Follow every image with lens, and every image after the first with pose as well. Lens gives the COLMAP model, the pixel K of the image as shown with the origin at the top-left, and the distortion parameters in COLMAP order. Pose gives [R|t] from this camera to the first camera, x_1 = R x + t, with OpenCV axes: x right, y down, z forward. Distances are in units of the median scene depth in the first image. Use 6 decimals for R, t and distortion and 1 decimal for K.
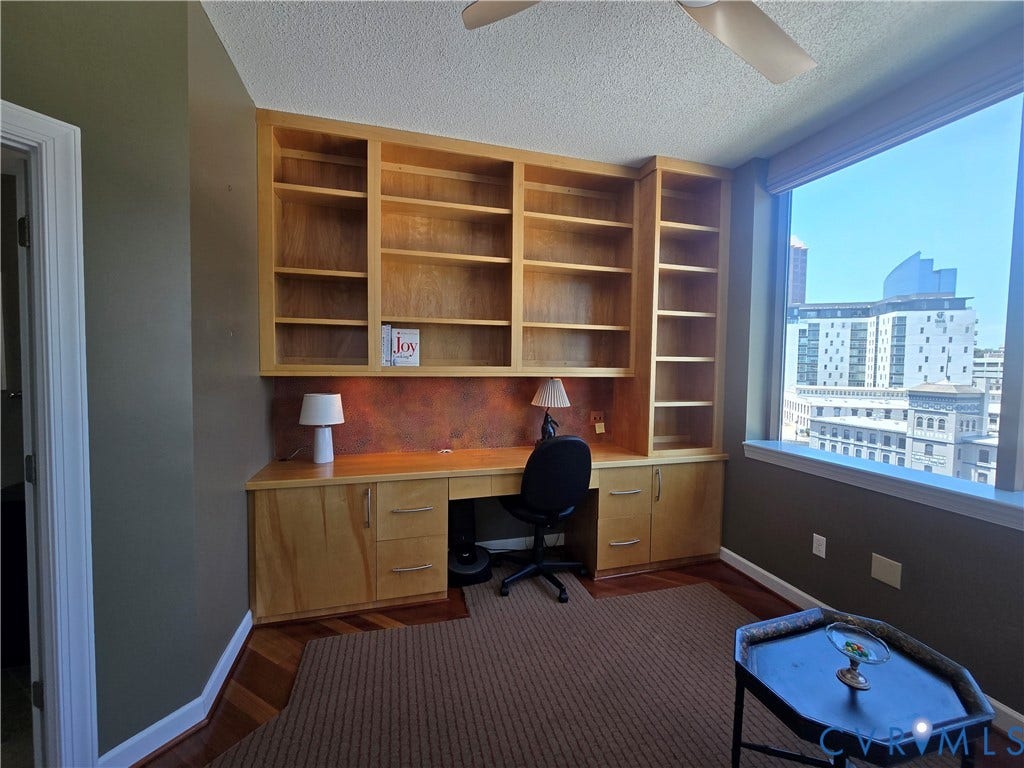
lens RADIAL K [[427.5, 0, 512.0], [0, 427.5, 384.0], [0, 0, 1]] dist [-0.002511, -0.000547]
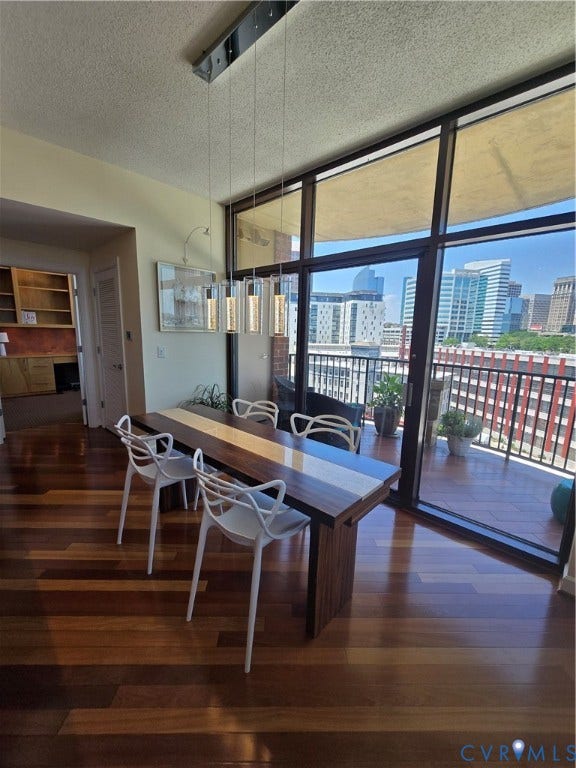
lens RADIAL K [[320.6, 0, 294.0], [0, 320.6, 385.0], [0, 0, 1]] dist [-0.002511, -0.000547]
pose [[0.857172, -0.075155, 0.509517, 0.005924], [0.010023, 0.991543, 0.129392, 0.004064], [-0.514932, -0.105804, 0.850676, -0.070471]]
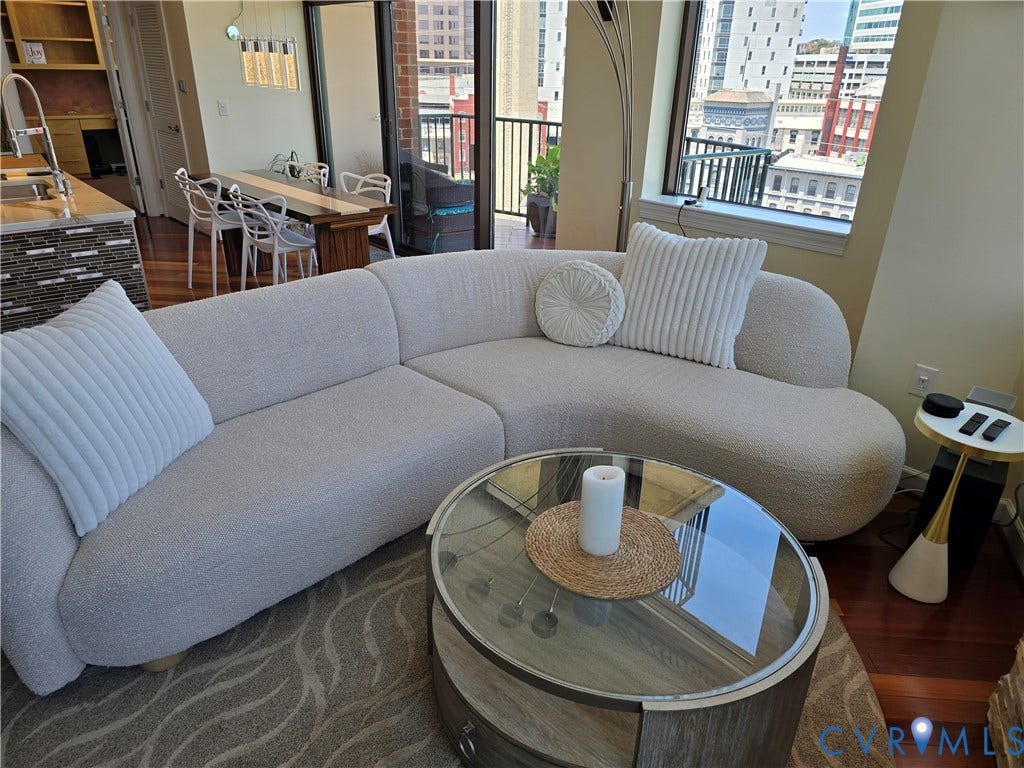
lens RADIAL K [[698.1, 0, 512.0], [0, 698.1, 384.0], [0, 0, 1]] dist [0.050570, -0.045366]
pose [[0.899764, -0.175342, 0.399600, 0.005257], [0.012700, 0.925856, 0.377663, 0.004217], [-0.436193, -0.334732, 0.835279, -0.110815]]
